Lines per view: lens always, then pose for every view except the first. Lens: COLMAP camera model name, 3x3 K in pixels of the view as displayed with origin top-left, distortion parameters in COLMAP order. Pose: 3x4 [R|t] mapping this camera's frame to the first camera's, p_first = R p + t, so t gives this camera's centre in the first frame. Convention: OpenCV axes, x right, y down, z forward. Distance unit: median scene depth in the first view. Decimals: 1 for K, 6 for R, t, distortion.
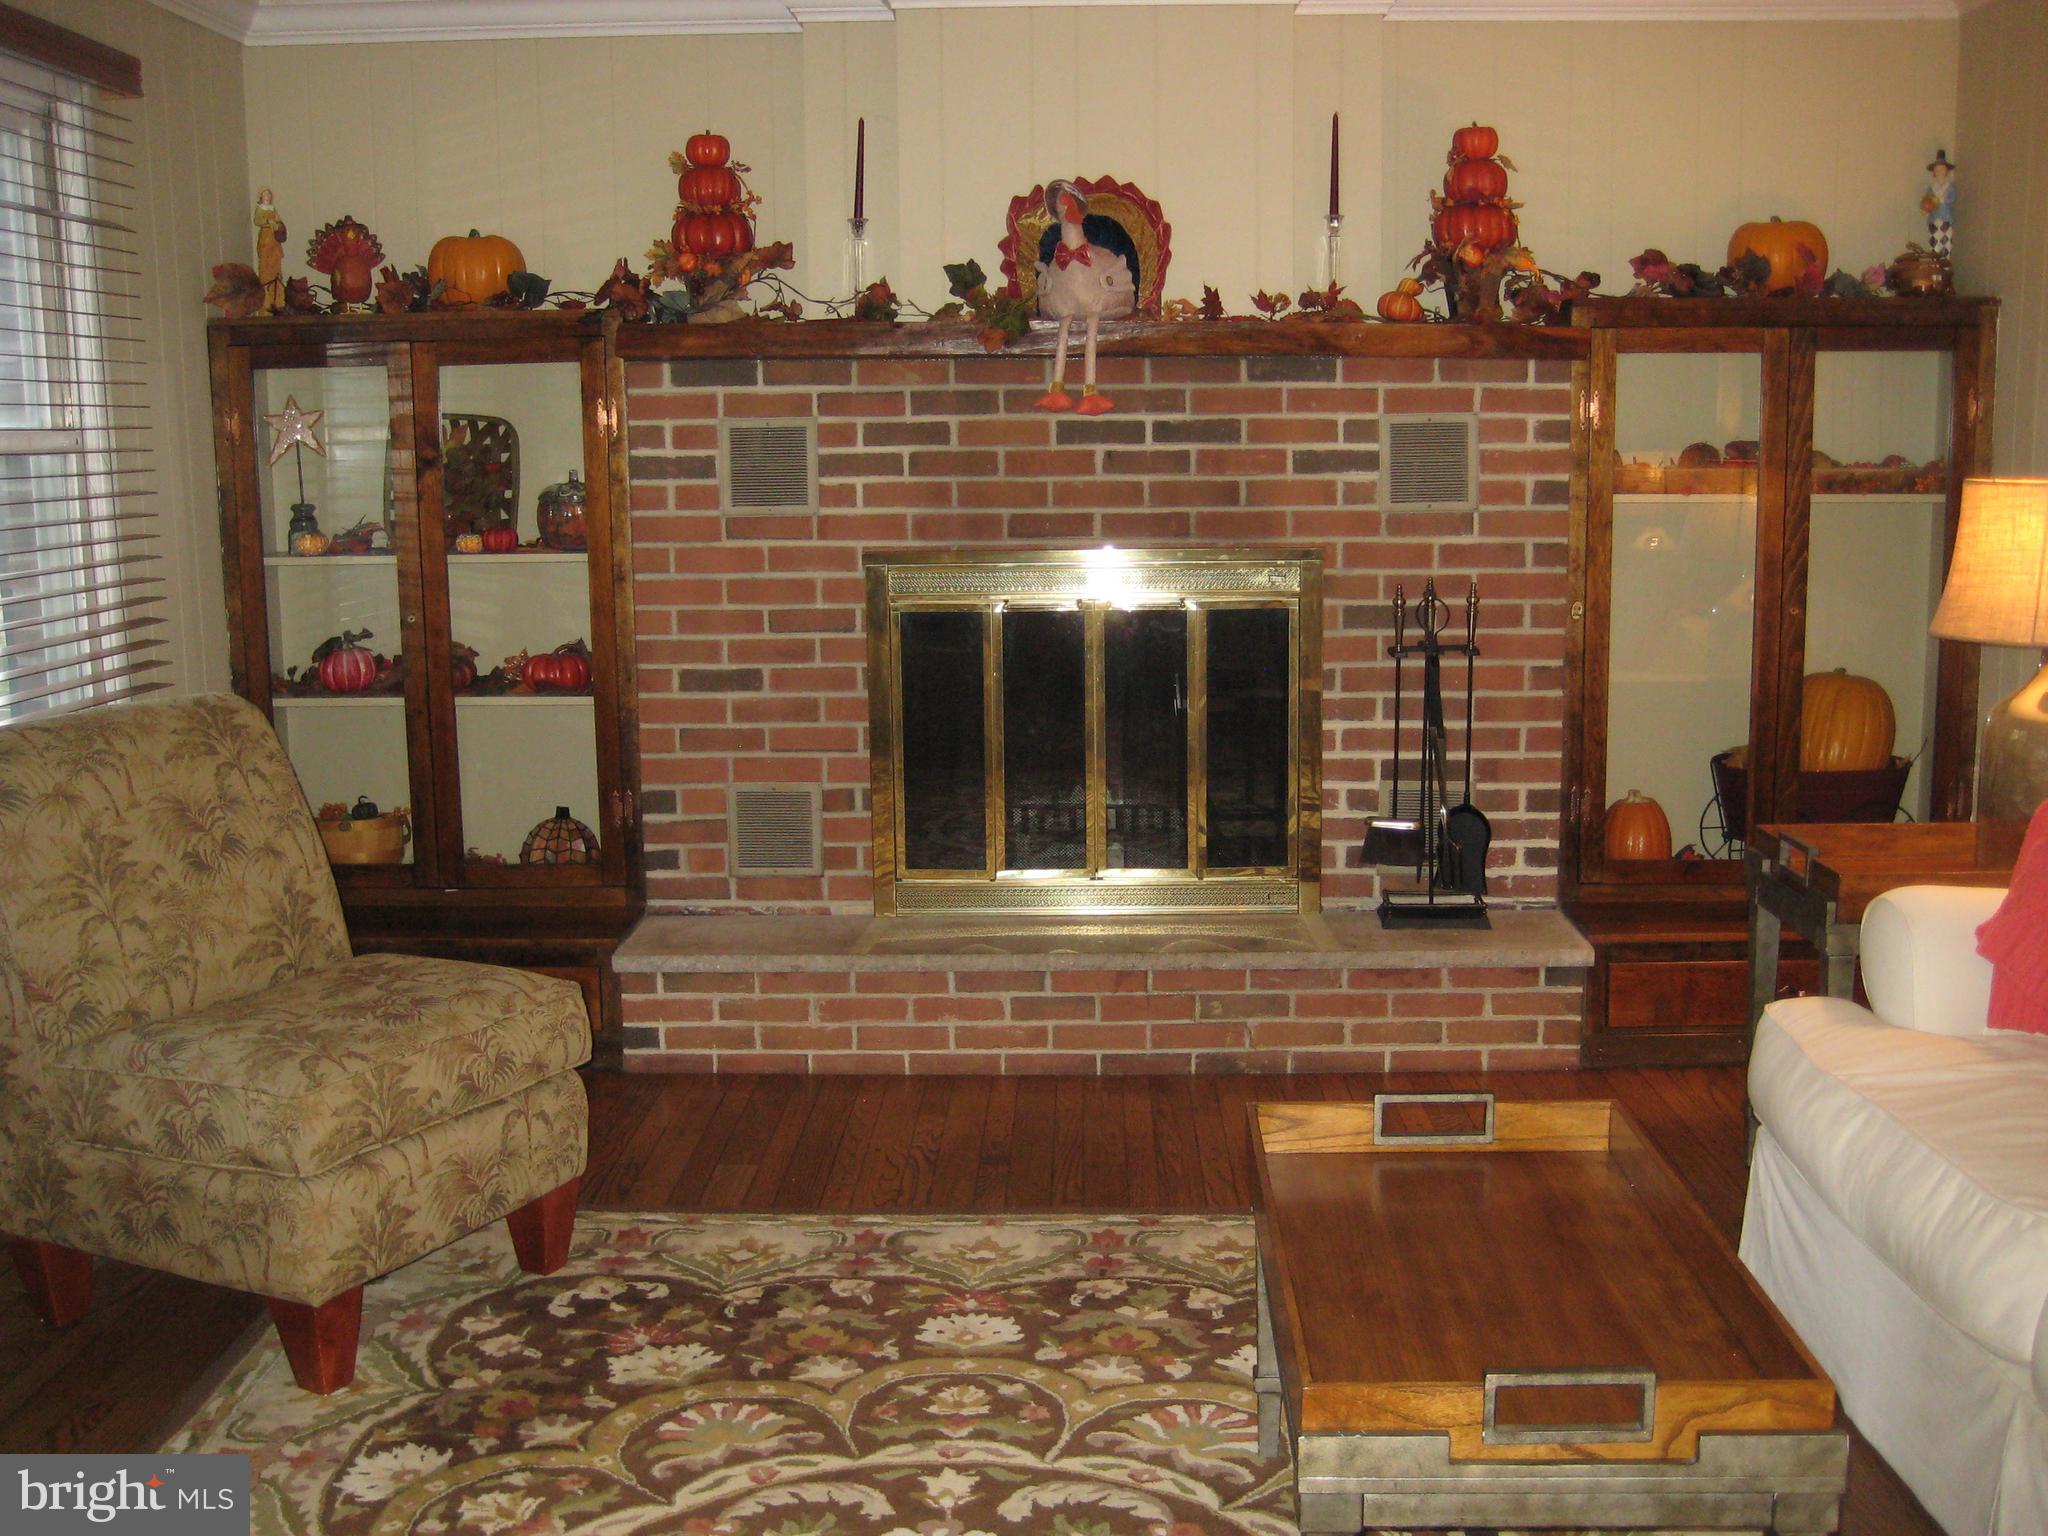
lens RADIAL K [[2122.1, 0, 1032.2], [0, 2122.1, 758.4], [0, 0, 1]] dist [-0.096906, 0.000000]
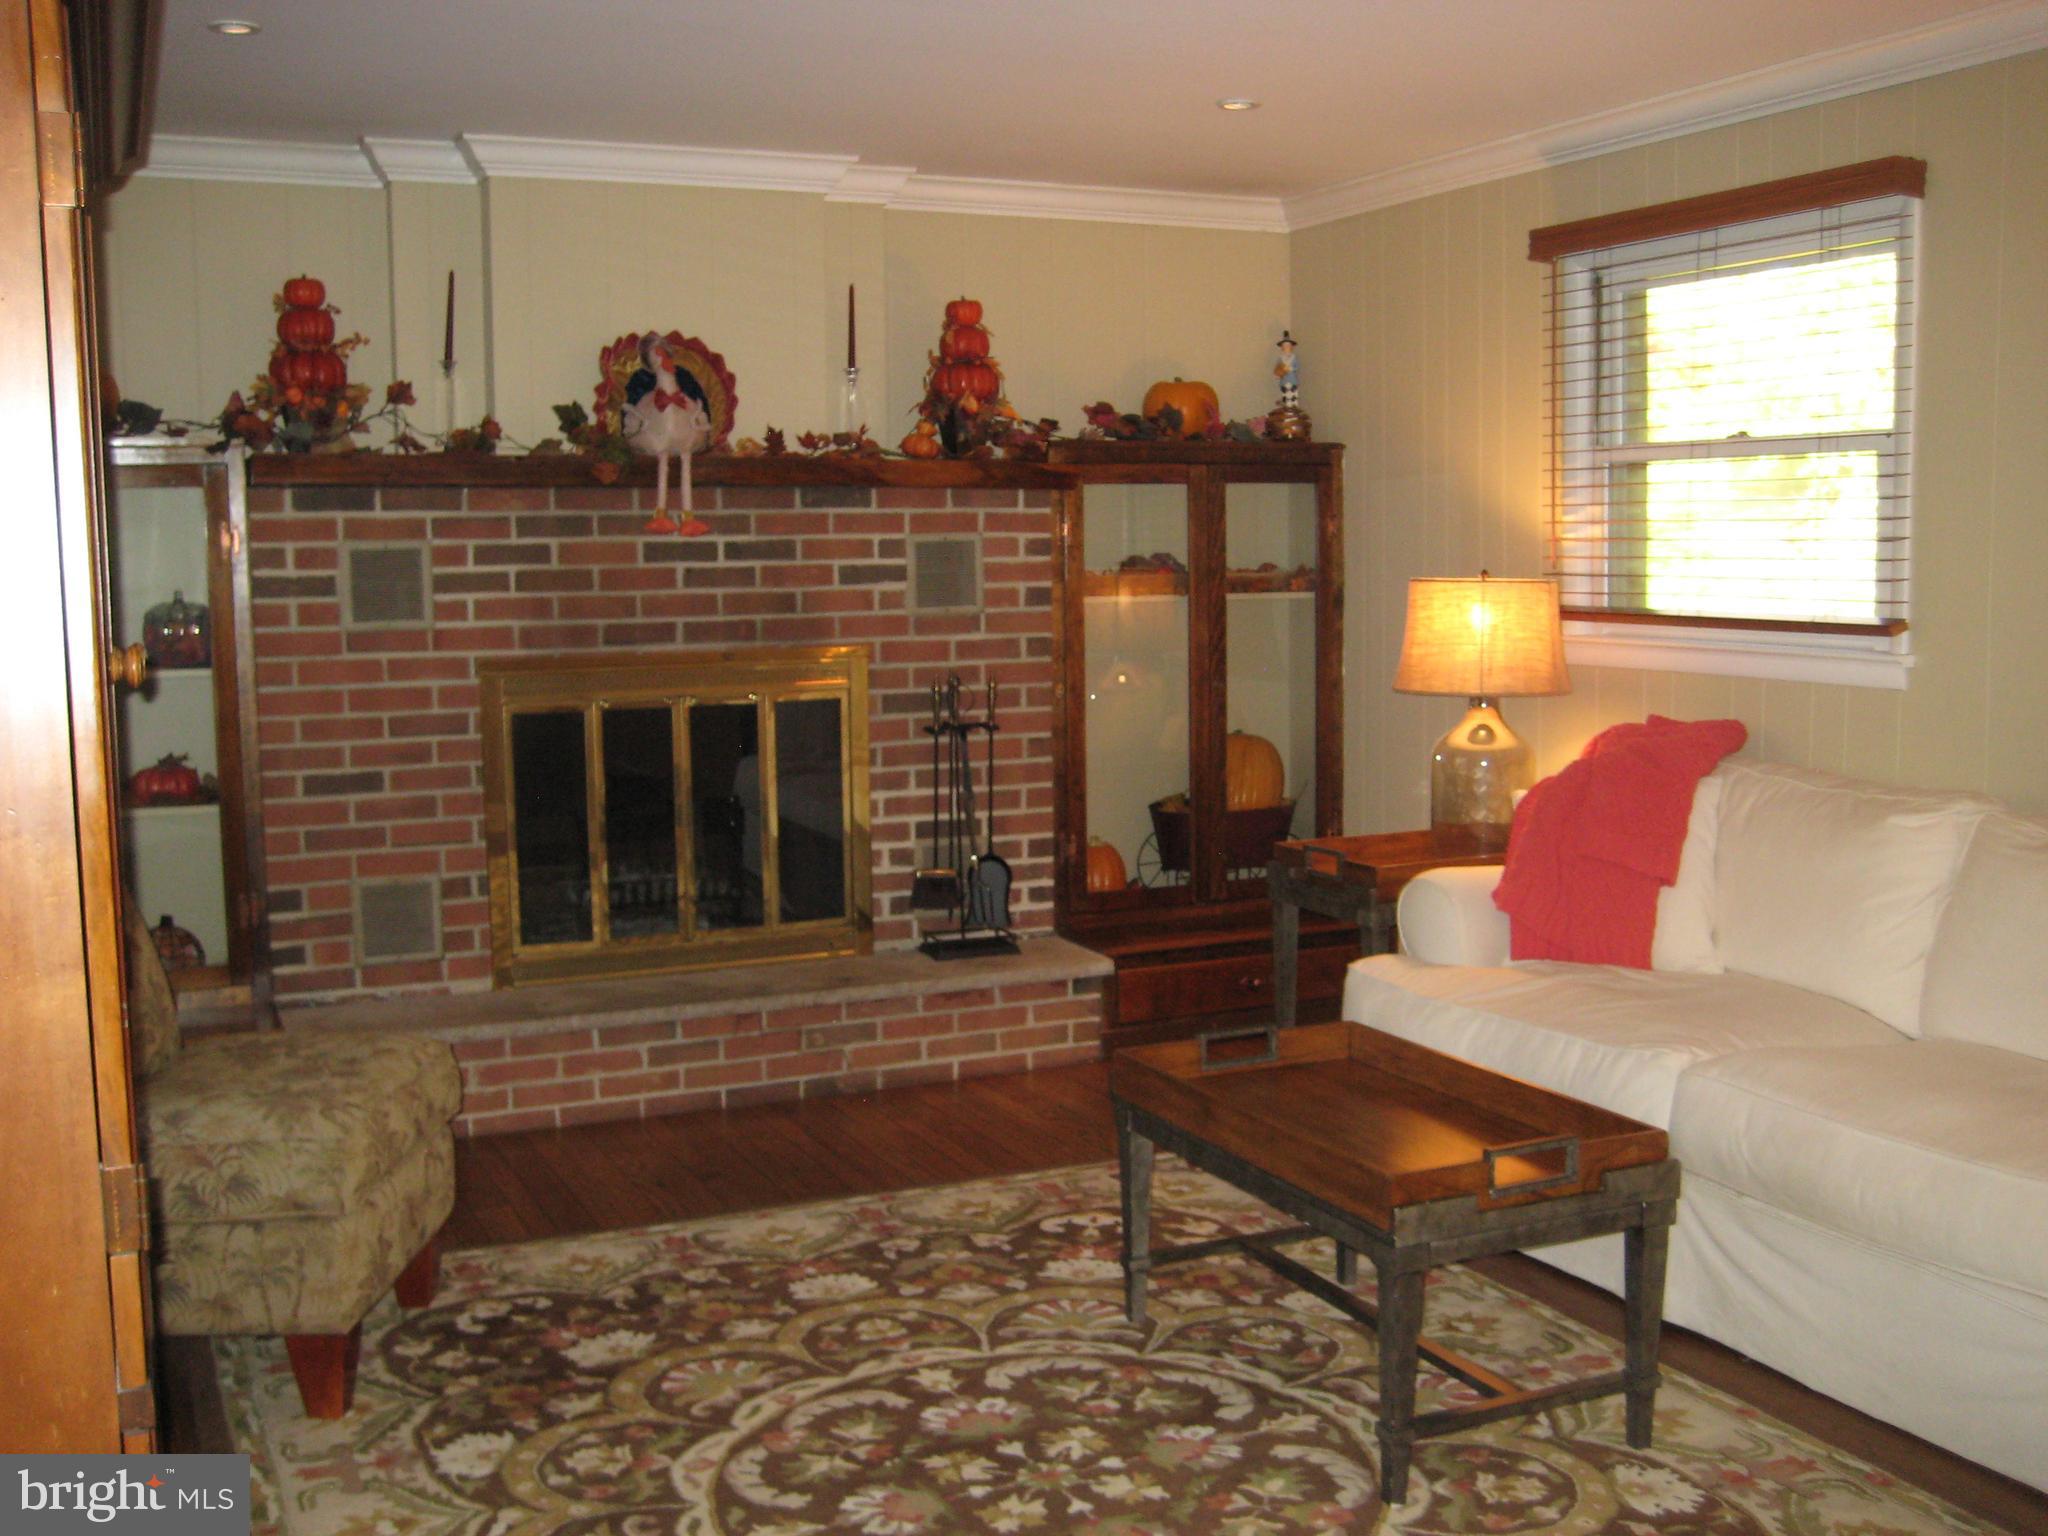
lens RADIAL K [[2122.1, 0, 1010.5], [0, 2122.1, 764.5], [0, 0, 1]] dist [-0.096906, 0.000000]
pose [[0.901533, -0.046384, 0.430216, -0.309226], [0.068853, 0.996948, -0.036798, 0.016525], [-0.427197, 0.062797, 0.901975, -0.109459]]
